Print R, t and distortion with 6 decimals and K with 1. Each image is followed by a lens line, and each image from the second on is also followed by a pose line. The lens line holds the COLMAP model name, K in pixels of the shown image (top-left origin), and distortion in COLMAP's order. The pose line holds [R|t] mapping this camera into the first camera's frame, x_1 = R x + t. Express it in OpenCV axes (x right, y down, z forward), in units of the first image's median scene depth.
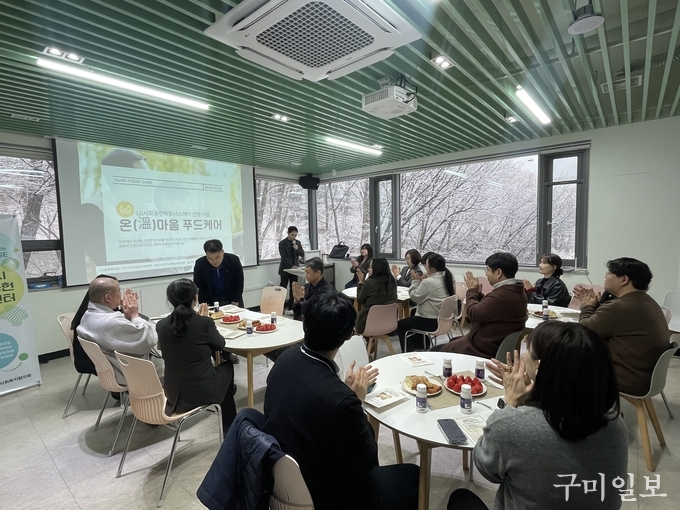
lens RADIAL K [[342.7, 0, 340.6], [0, 342.7, 256.1], [0, 0, 1]] dist [-0.003132, 0.000958]
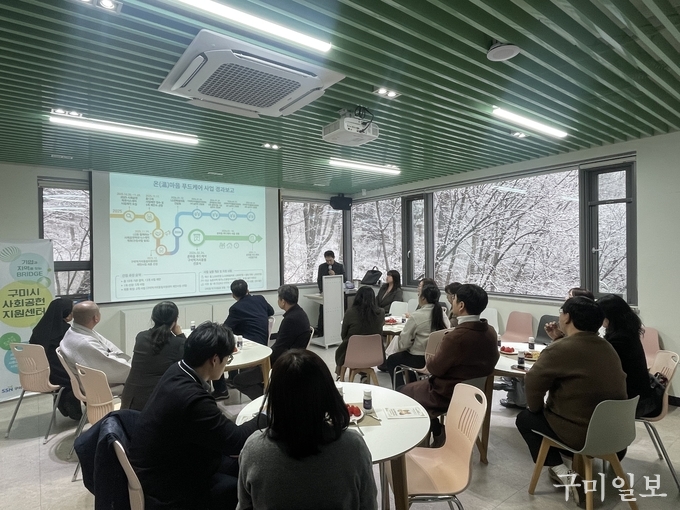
lens RADIAL K [[394.6, 0, 339.7], [0, 394.6, 253.4], [0, 0, 1]] dist [0.004131, -0.001591]
pose [[0.976707, 0.012032, -0.214241, 0.234767], [-0.026947, 0.997400, -0.066838, -0.008318], [0.212880, 0.071054, 0.974491, -0.071589]]
